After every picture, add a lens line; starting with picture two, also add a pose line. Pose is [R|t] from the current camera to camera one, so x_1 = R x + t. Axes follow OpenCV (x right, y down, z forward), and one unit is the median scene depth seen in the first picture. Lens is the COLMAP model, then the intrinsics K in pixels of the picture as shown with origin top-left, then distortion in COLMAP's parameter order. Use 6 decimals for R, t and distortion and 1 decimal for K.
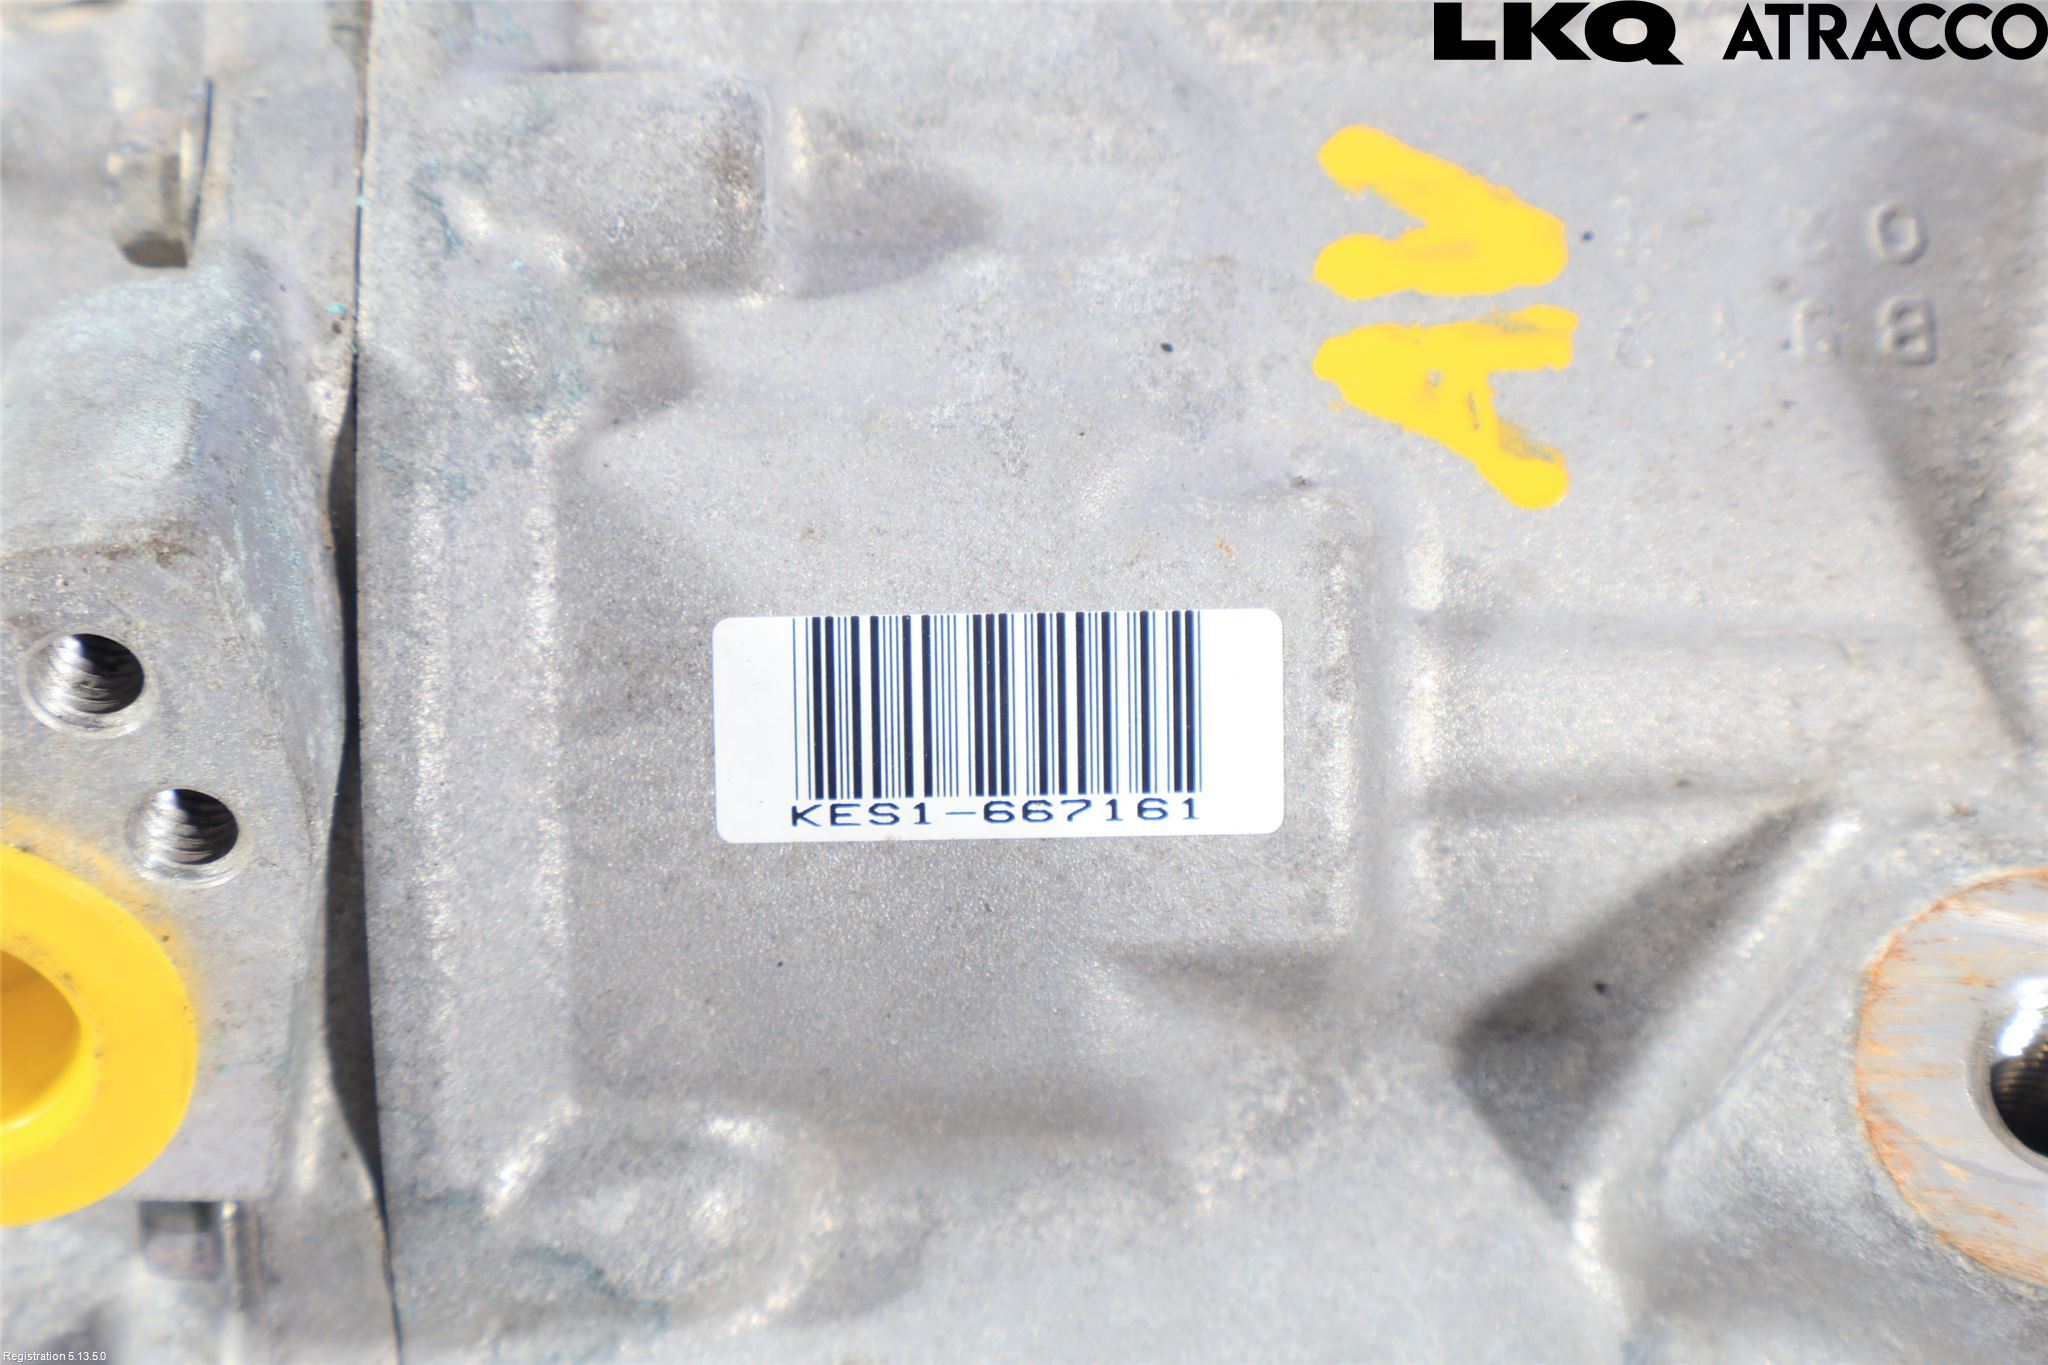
lens RADIAL K [[4218.7, 0, 1021.6], [0, 4218.7, 685.3], [0, 0, 1]] dist [0.077730, 0.000000]
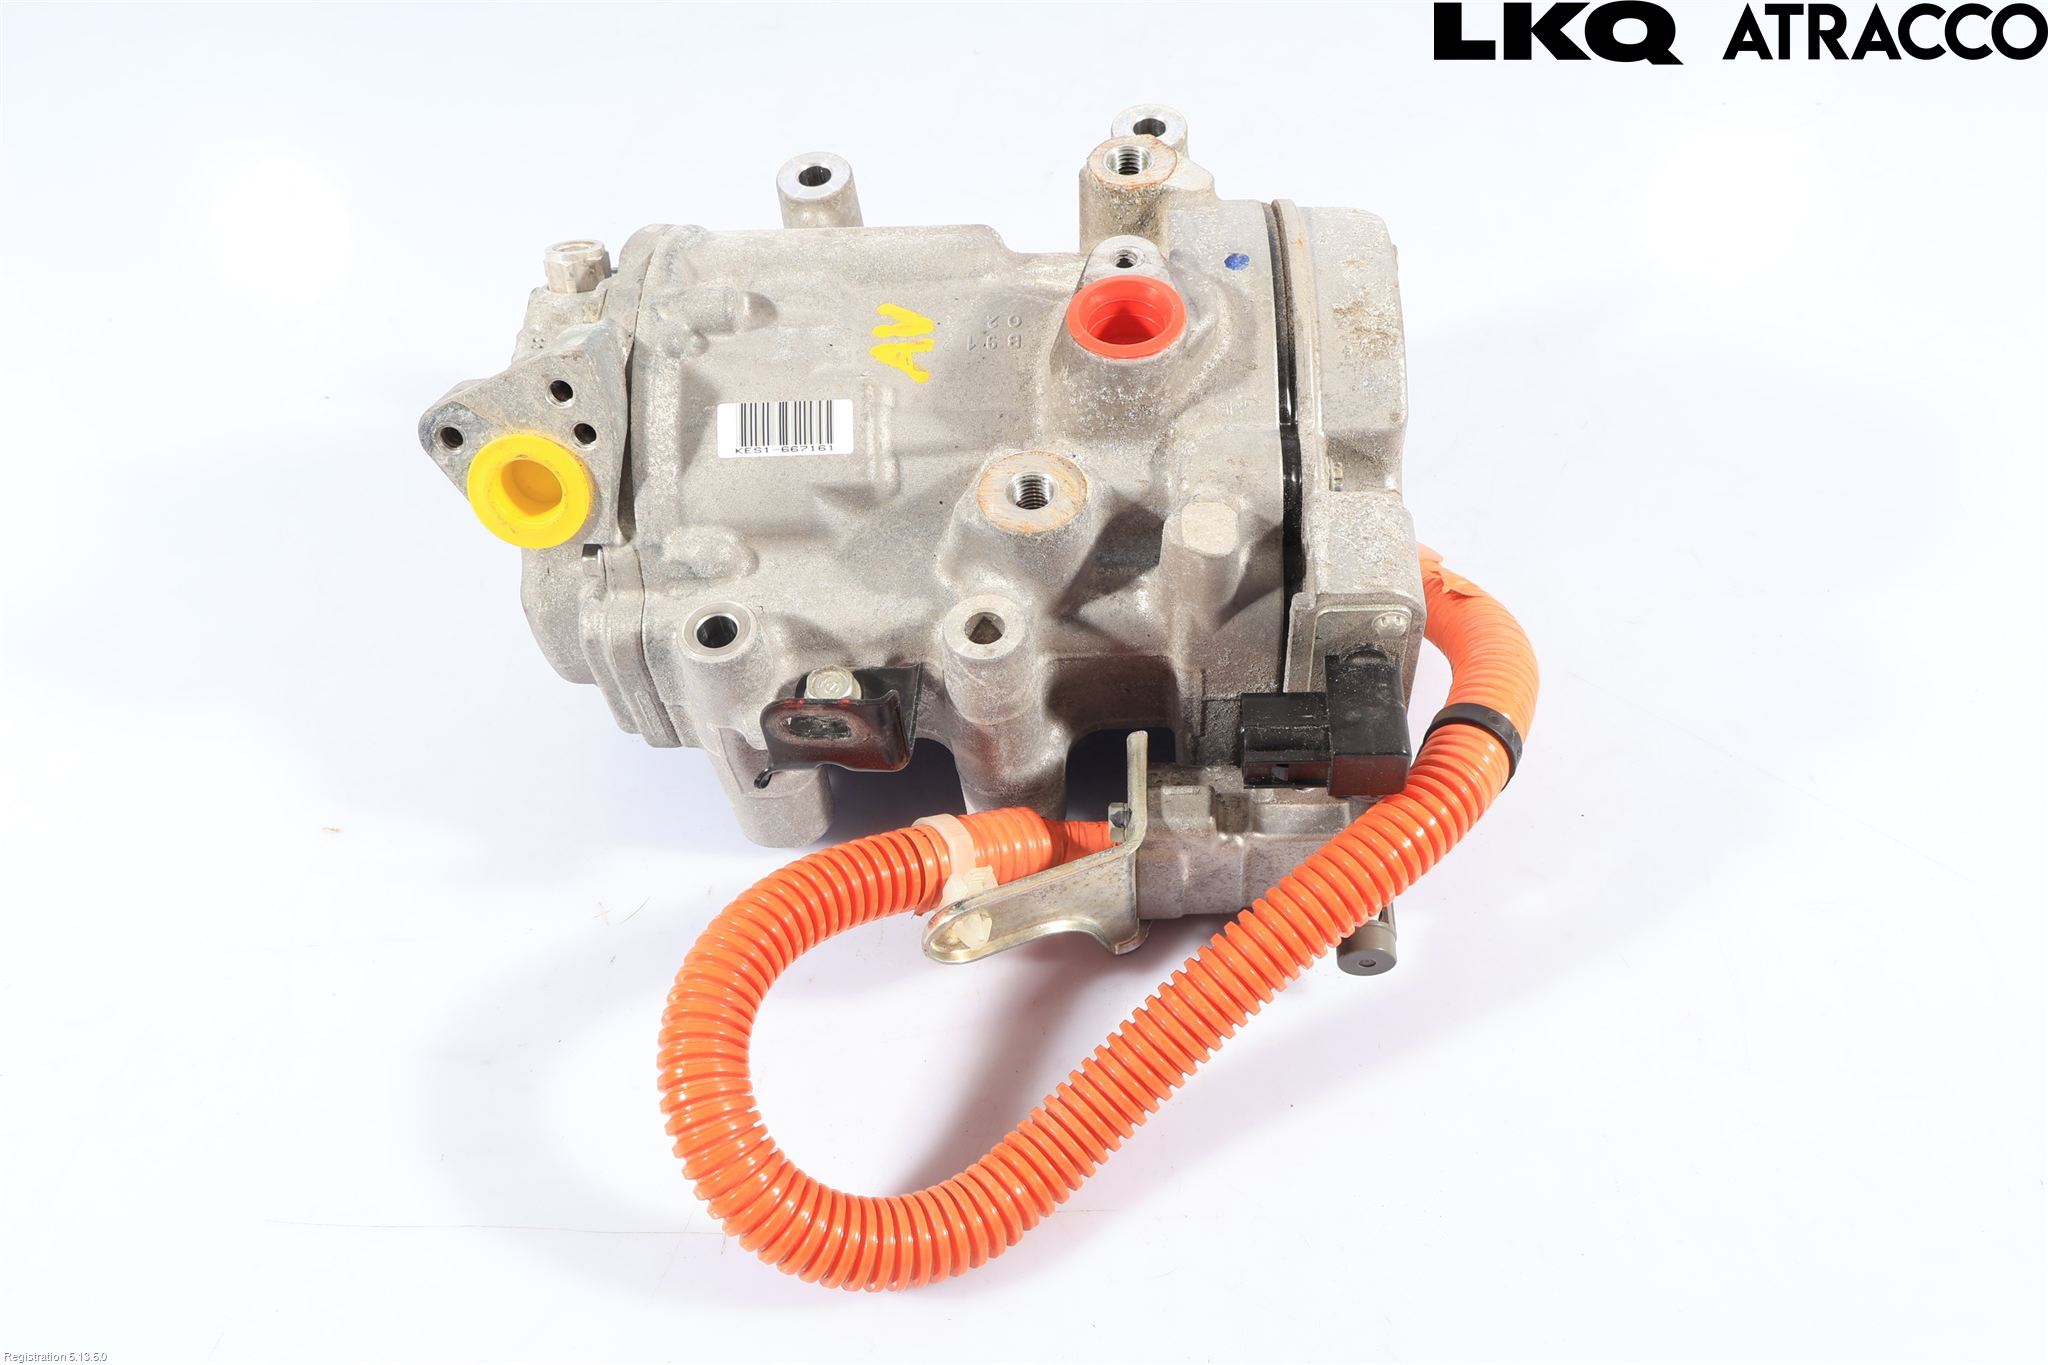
lens RADIAL K [[1720.7, 0, 1028.4], [0, 1720.7, 678.6], [0, 0, 1]] dist [-0.003233, -0.000226]
pose [[0.995614, -0.014006, -0.092505, 0.385214], [-0.002462, 0.984467, -0.175554, 0.547499], [0.093527, 0.175011, 0.980114, -0.590161]]
